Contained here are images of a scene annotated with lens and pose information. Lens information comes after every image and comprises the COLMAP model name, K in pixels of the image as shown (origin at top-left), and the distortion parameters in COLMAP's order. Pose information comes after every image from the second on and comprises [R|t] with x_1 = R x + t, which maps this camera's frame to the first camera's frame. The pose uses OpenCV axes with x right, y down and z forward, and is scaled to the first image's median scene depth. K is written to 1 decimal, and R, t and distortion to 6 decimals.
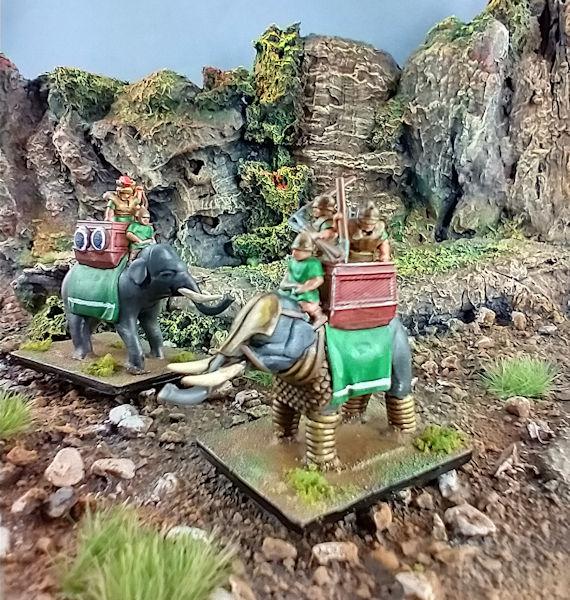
lens RADIAL K [[722.3, 0, 283.7], [0, 722.3, 295.9], [0, 0, 1]] dist [-0.019863, 0.000000]
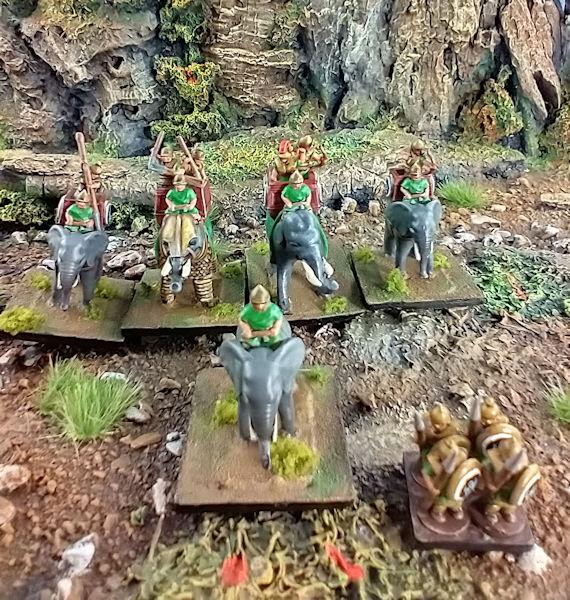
lens RADIAL K [[722.3, 0, 285.5], [0, 722.3, 298.1], [0, 0, 1]] dist [-0.019863, 0.000000]
pose [[0.995633, 0.000253, 0.093354, 0.038938], [-0.022322, 0.971635, 0.235431, -0.090343], [-0.090646, -0.236487, 0.967397, -0.221497]]
